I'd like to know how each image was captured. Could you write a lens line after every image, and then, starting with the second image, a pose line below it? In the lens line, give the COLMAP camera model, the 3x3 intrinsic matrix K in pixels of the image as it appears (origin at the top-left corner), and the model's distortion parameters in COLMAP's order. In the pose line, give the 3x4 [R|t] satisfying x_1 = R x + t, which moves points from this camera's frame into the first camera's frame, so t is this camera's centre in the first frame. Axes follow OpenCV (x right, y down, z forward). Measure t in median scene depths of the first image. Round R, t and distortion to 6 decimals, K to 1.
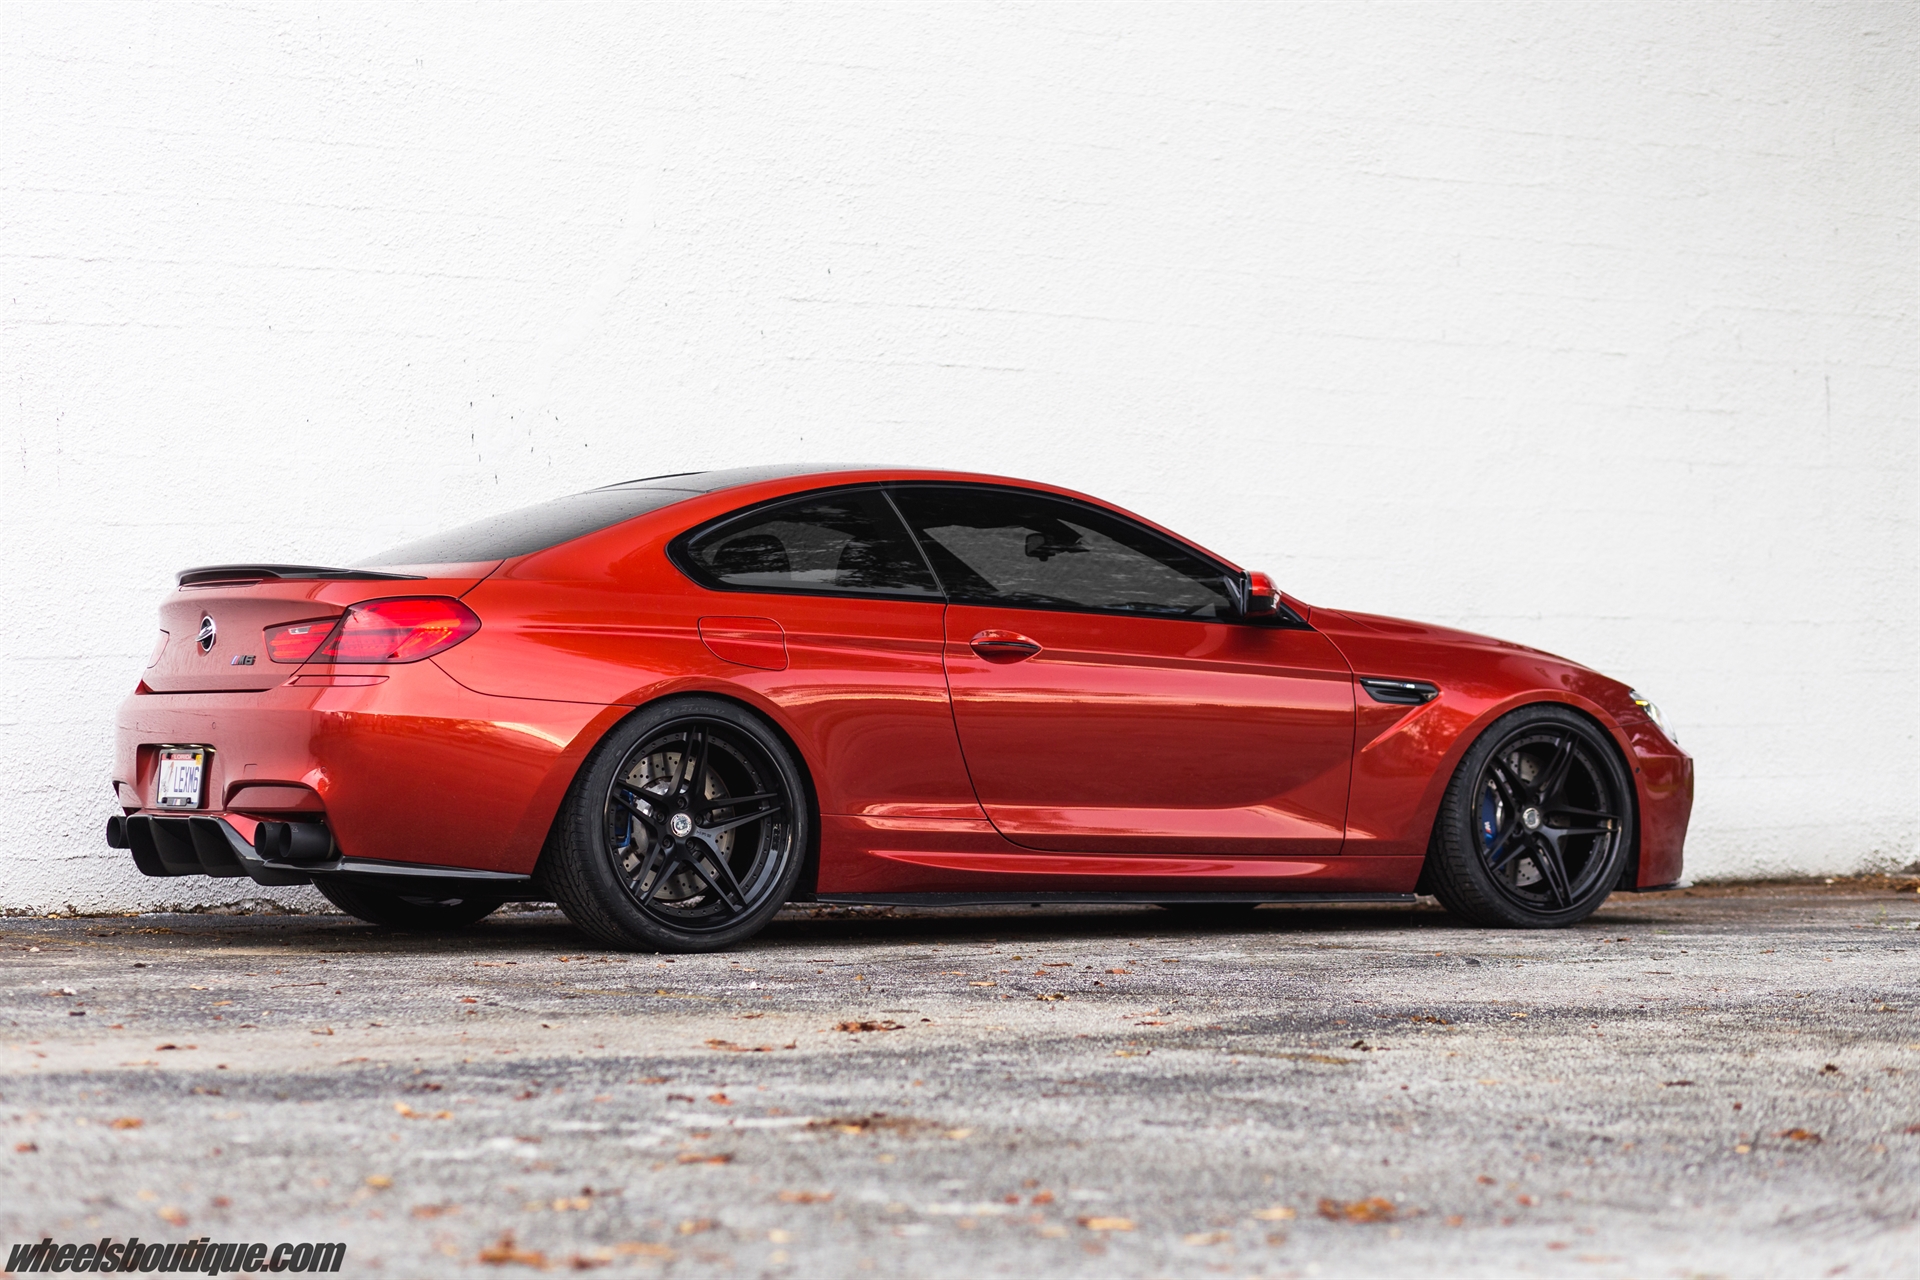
lens RADIAL K [[5124.3, 0, 960.0], [0, 5124.3, 640.0], [0, 0, 1]] dist [-0.001021, -0.637523]
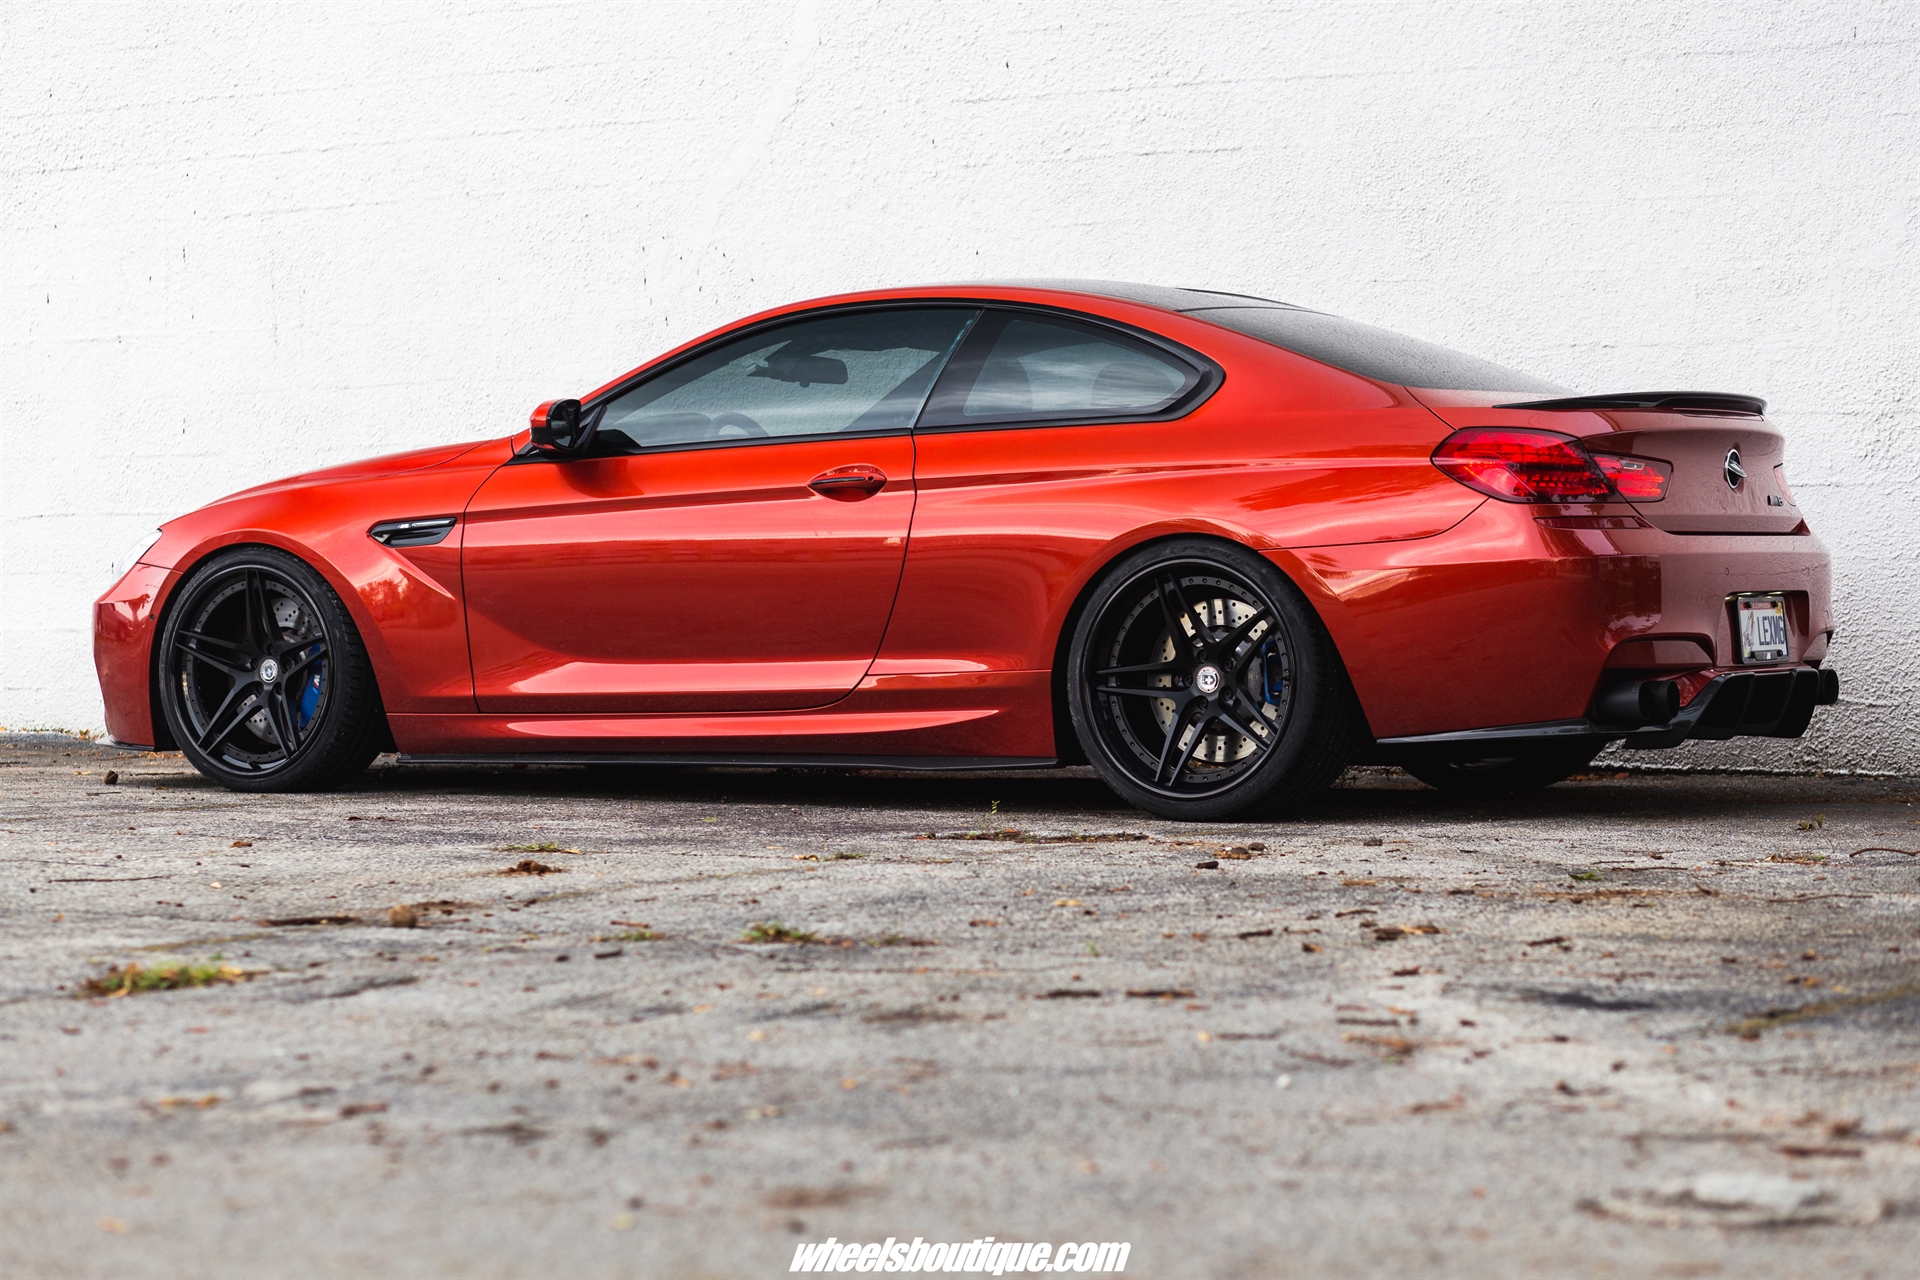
lens RADIAL K [[5124.3, 0, 960.0], [0, 5124.3, 640.0], [0, 0, 1]] dist [-0.001021, -0.637523]
pose [[0.308842, 0.006308, -0.951093, 0.828604], [0.018249, 0.999755, 0.012556, 0.017979], [0.950938, -0.021234, 0.308651, 0.706587]]
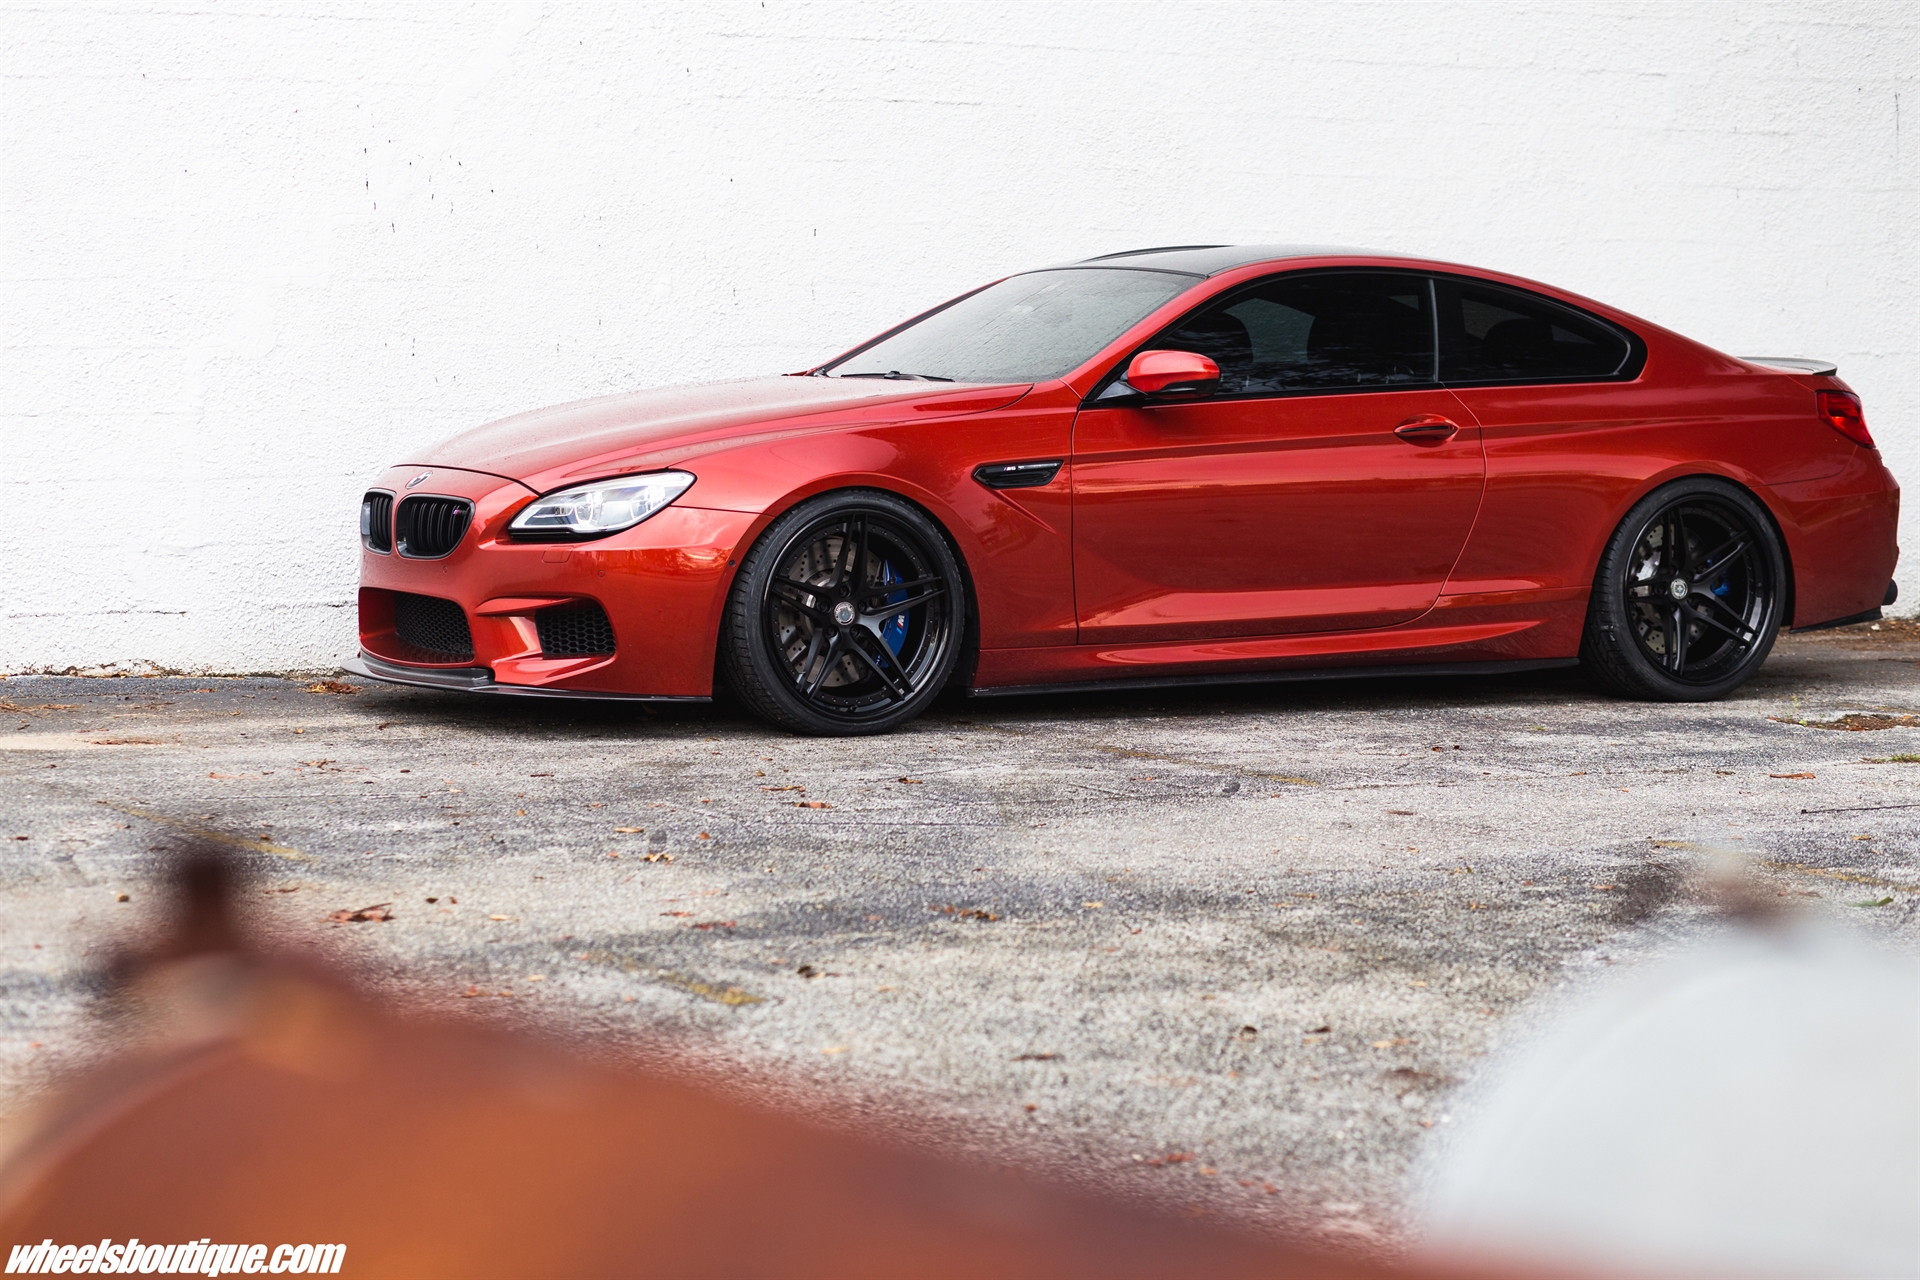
lens RADIAL K [[5124.3, 0, 960.0], [0, 5124.3, 640.0], [0, 0, 1]] dist [-0.001021, -0.637523]
pose [[0.994702, 0.014746, -0.101741, 0.110291], [-0.006262, 0.996513, 0.083207, -0.033152], [0.102613, -0.082129, 0.991325, 0.039854]]
